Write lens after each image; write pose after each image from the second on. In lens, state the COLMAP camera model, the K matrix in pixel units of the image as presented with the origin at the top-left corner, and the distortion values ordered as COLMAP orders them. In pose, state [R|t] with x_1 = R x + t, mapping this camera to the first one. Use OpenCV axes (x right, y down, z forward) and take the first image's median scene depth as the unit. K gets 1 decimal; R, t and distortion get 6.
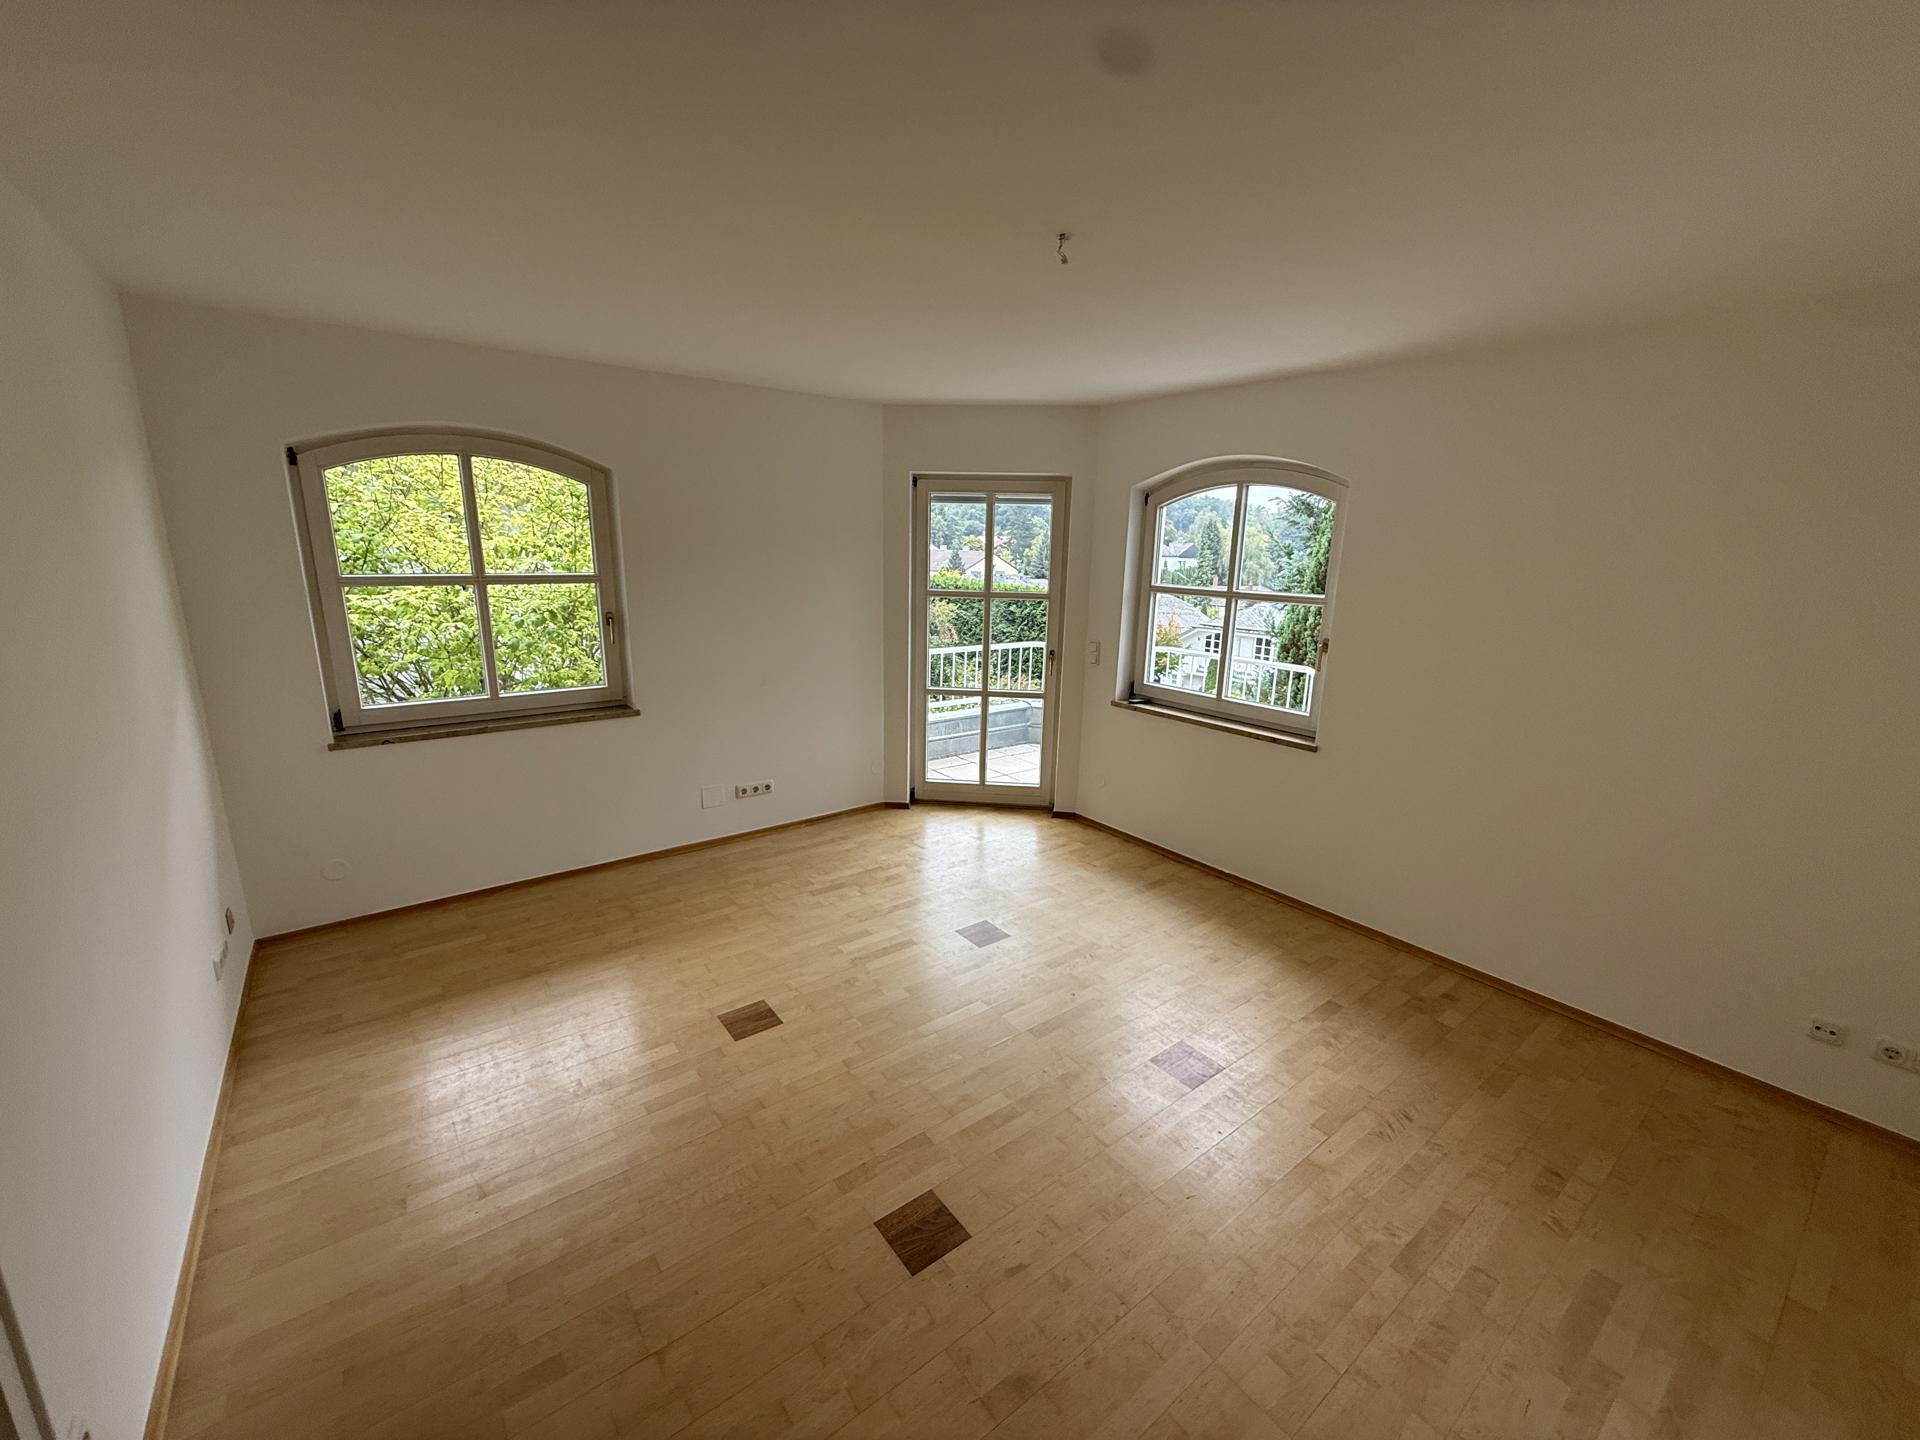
lens RADIAL K [[767.2, 0, 945.3], [0, 767.2, 722.5], [0, 0, 1]] dist [0.000592, 0.000088]
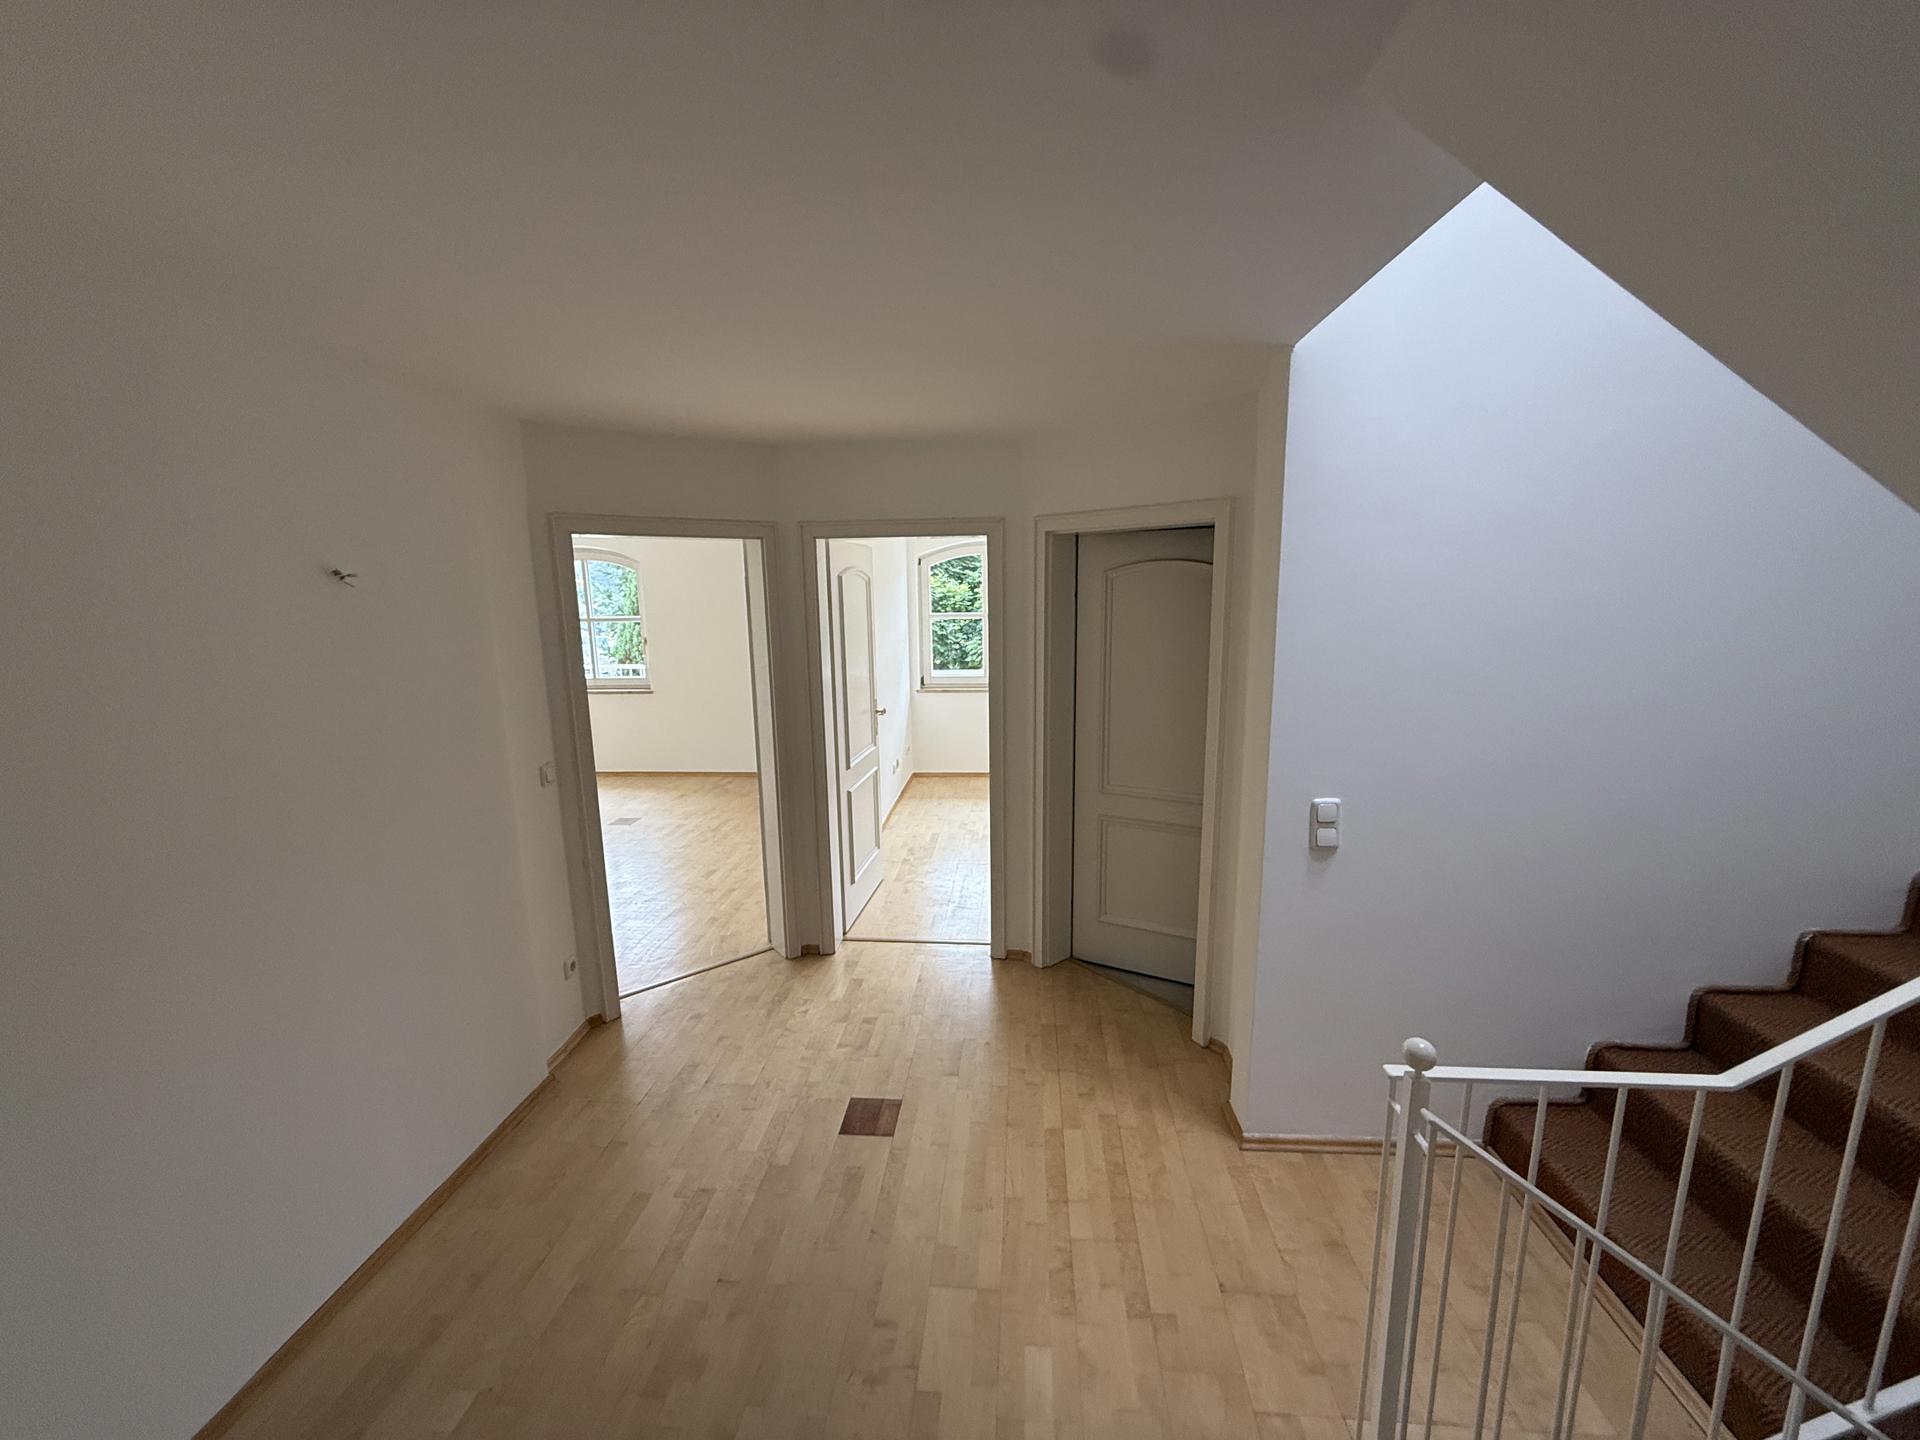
lens RADIAL K [[767.2, 0, 959.2], [0, 767.2, 726.6], [0, 0, 1]] dist [0.000592, 0.000088]
pose [[0.662027, -0.167085, 0.730618, -0.223055], [0.201624, 0.978600, 0.041100, 0.097640], [-0.721850, 0.120101, 0.681548, -0.447765]]
